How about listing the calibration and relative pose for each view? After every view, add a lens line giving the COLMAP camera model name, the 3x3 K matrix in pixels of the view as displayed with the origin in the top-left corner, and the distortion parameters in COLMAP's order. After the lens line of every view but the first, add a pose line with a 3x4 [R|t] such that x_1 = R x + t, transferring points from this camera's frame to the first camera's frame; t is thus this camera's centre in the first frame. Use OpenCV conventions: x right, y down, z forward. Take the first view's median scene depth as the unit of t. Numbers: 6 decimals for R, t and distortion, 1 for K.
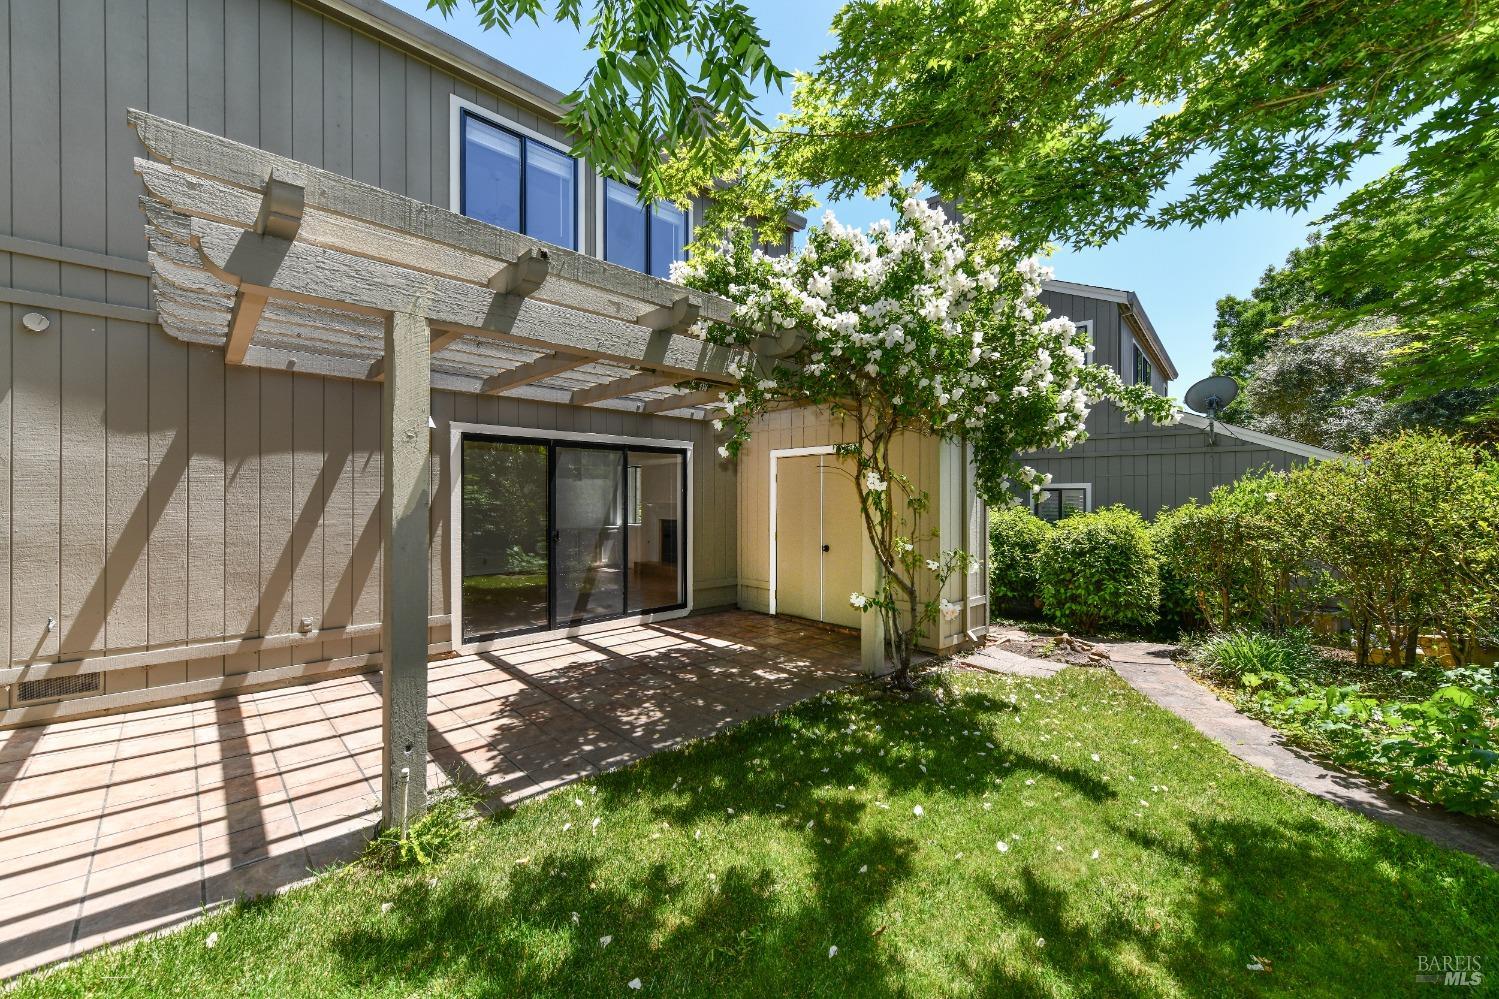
lens RADIAL K [[608.9, 0, 745.5], [0, 608.9, 502.3], [0, 0, 1]] dist [0.000951, -0.000833]
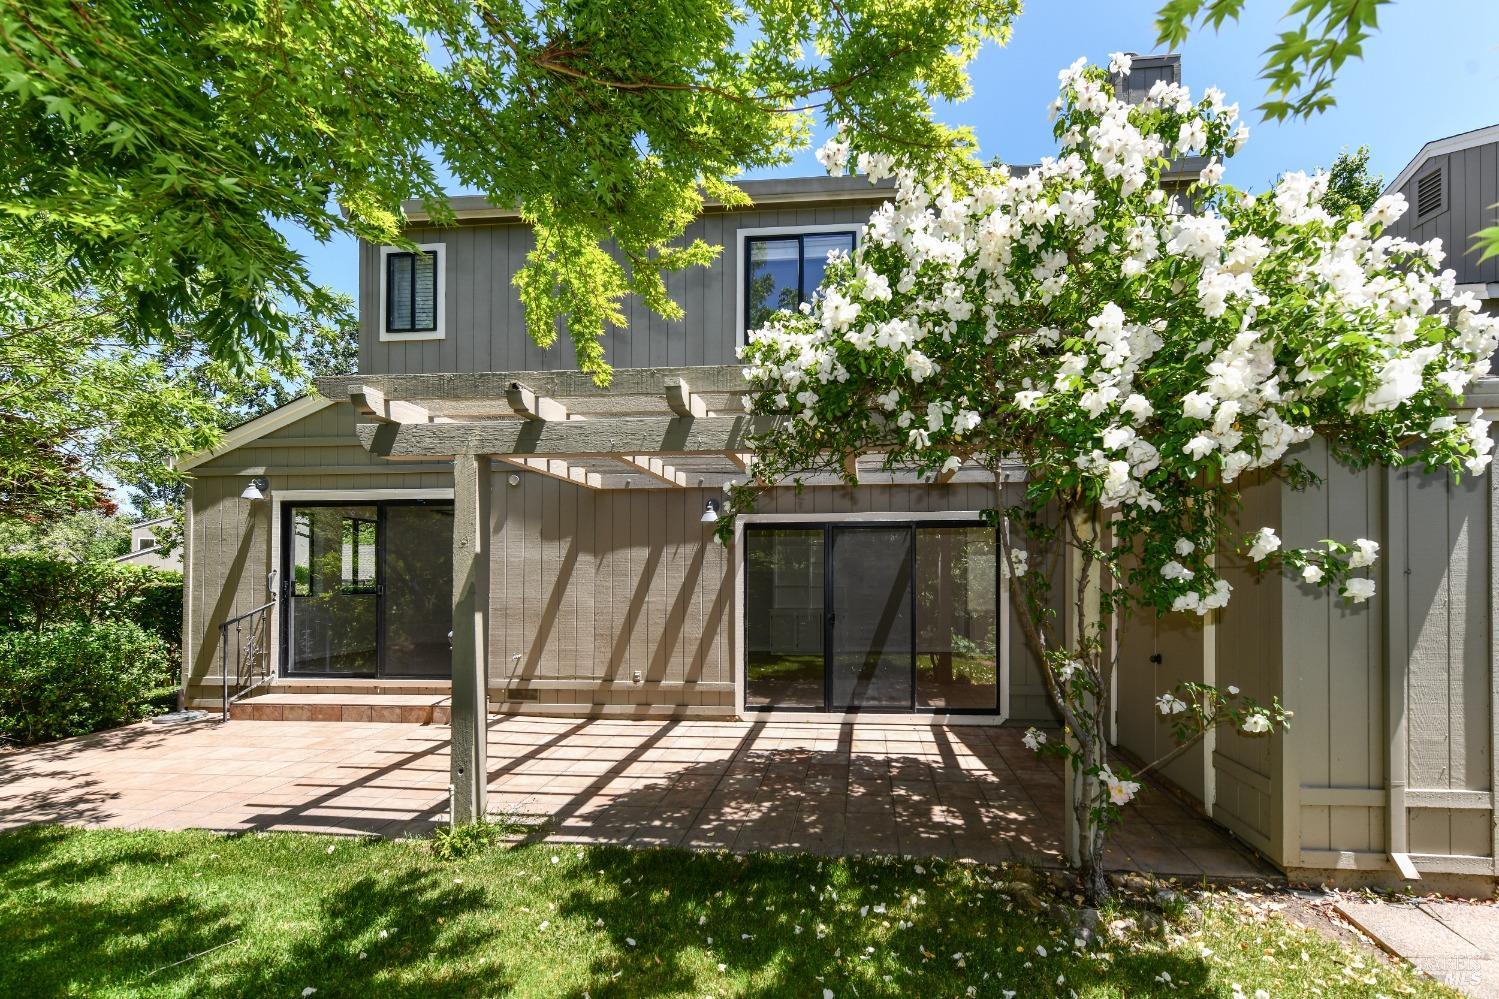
lens RADIAL K [[608.9, 0, 712.5], [0, 608.9, 572.4], [0, 0, 1]] dist [0.000951, -0.000833]
pose [[0.642050, -0.007306, -0.766628, 0.456714], [0.000178, 0.999956, -0.009380, -0.015968], [0.766663, 0.005886, 0.642023, 0.291807]]
